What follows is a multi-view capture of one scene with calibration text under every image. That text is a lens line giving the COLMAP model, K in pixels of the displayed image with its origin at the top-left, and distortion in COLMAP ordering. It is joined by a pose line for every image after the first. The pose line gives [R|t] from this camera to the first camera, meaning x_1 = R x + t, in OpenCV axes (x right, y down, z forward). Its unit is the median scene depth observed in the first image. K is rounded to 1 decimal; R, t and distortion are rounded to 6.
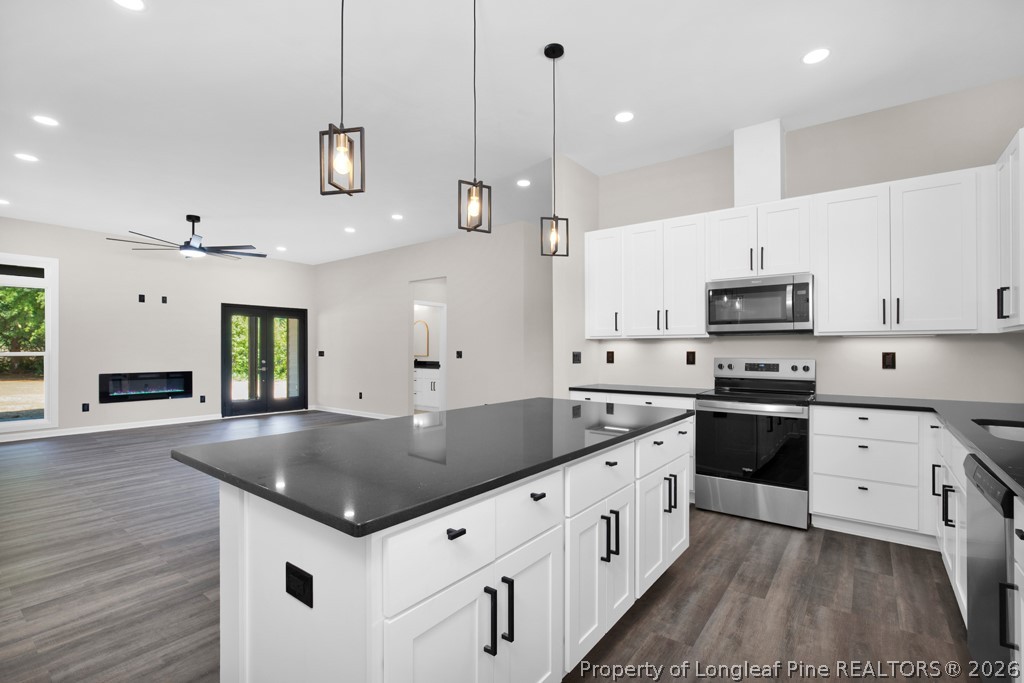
lens RADIAL K [[474.6, 0, 511.2], [0, 474.6, 344.4], [0, 0, 1]] dist [-0.011682, 0.002431]
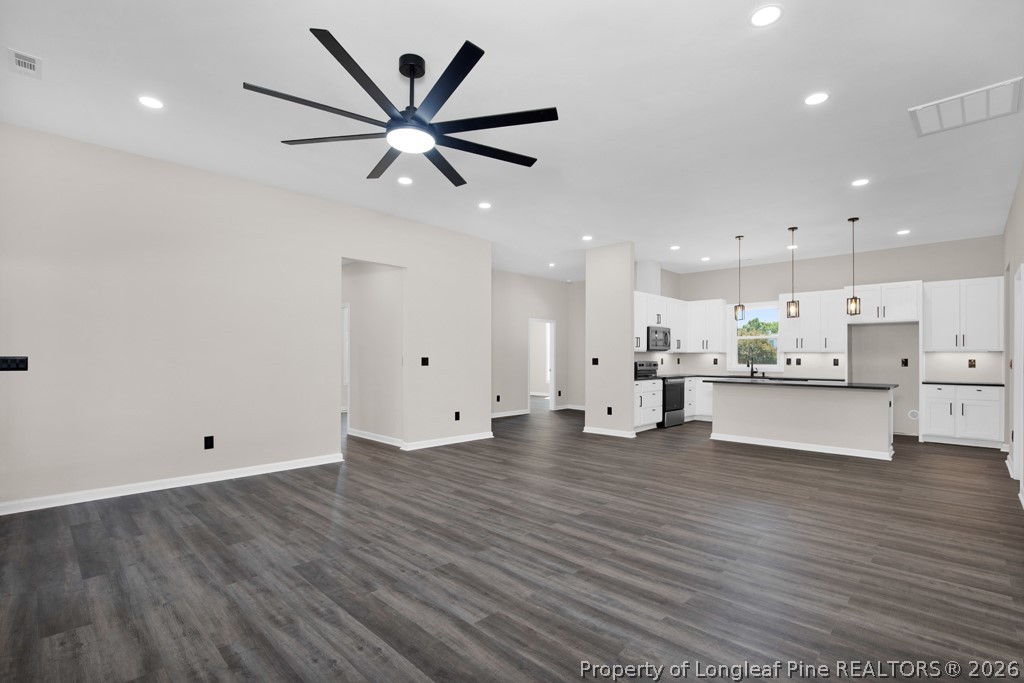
lens RADIAL K [[474.6, 0, 512.9], [0, 474.6, 354.9], [0, 0, 1]] dist [-0.011682, 0.002431]
pose [[0.106197, 0.004531, 0.994335, -2.047579], [-0.016339, 0.999863, -0.002811, 0.017761], [-0.994211, -0.015948, 0.106256, 1.564800]]
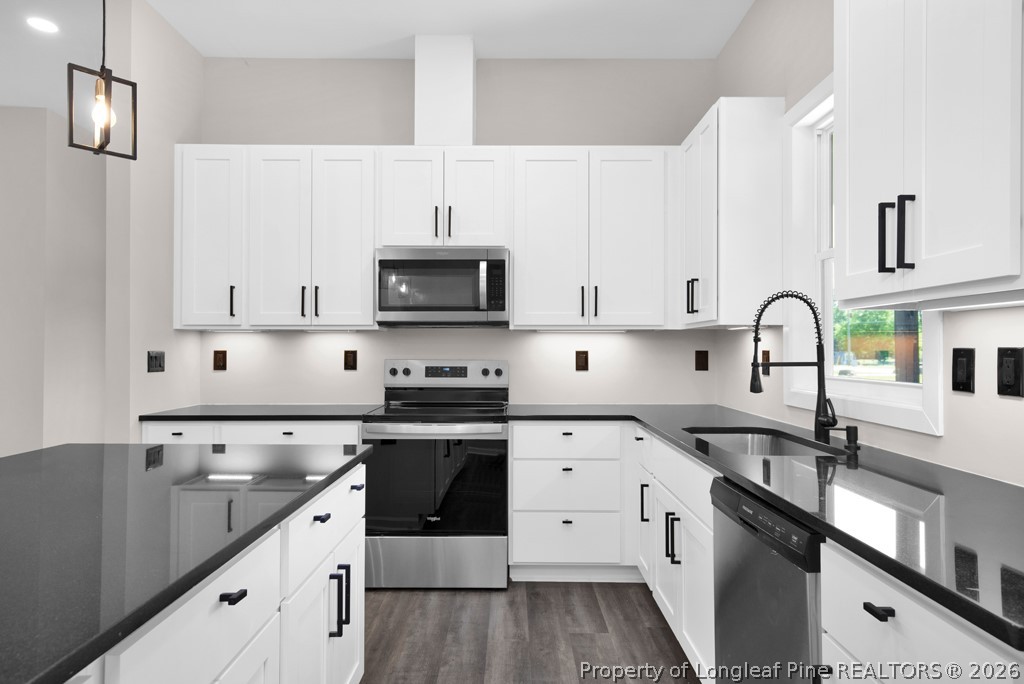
lens RADIAL K [[618.2, 0, 517.0], [0, 618.2, 339.6], [0, 0, 1]] dist [0.002902, -0.004097]
pose [[0.790044, 0.008672, 0.612988, 0.032592], [-0.006374, 0.999962, -0.005932, 0.003925], [-0.613017, 0.000779, 0.790070, 0.196808]]
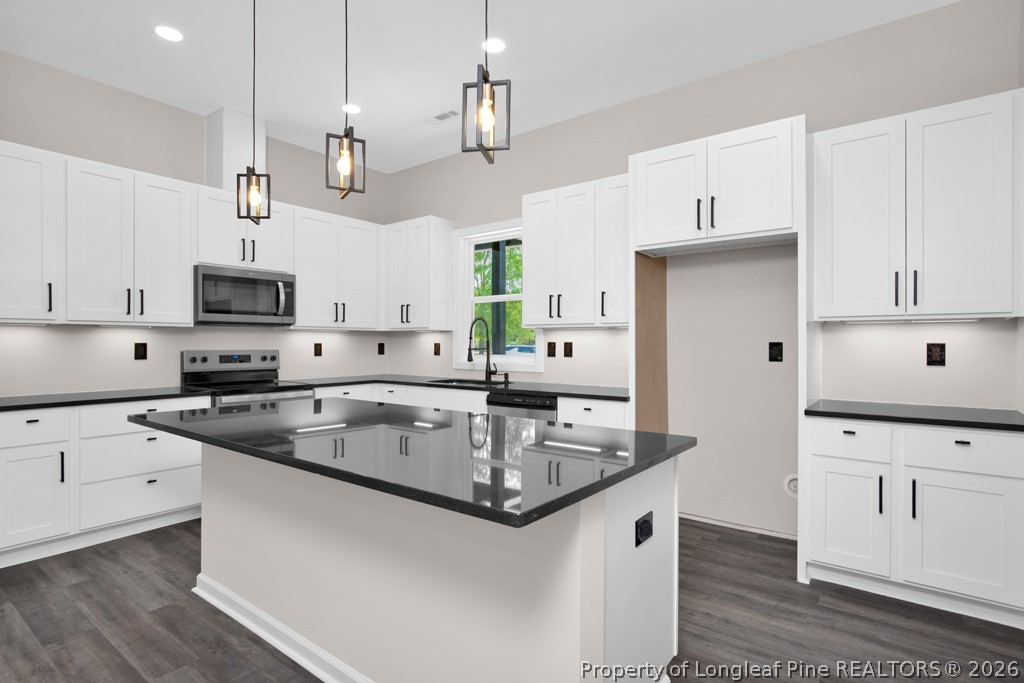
lens RADIAL K [[520.7, 0, 505.9], [0, 520.7, 343.7], [0, 0, 1]] dist [-0.005204, -0.001688]
pose [[-0.000615, -0.005235, 0.999986, -0.621364], [-0.012601, 0.999907, 0.005227, 0.004171], [-0.999920, -0.012597, -0.000681, 0.478438]]
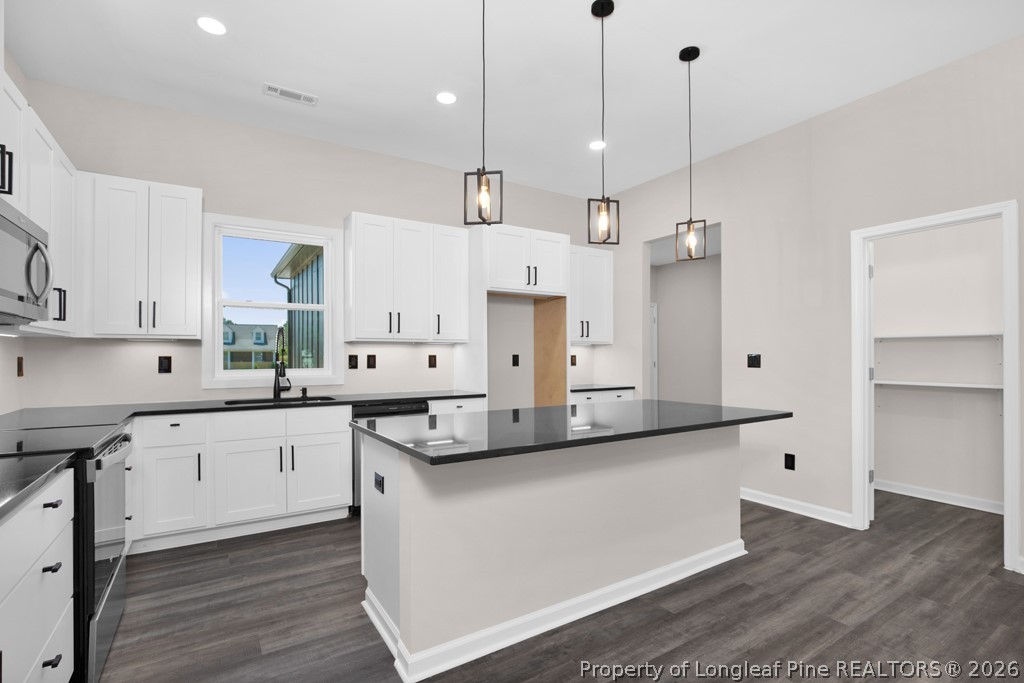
lens RADIAL K [[474.6, 0, 510.6], [0, 474.6, 354.0], [0, 0, 1]] dist [-0.011682, 0.002431]
pose [[-0.937026, 0.002549, 0.349250, -0.170235], [-0.002480, 0.999900, -0.013951, 0.018938], [-0.349251, -0.013939, -0.936926, 1.348955]]
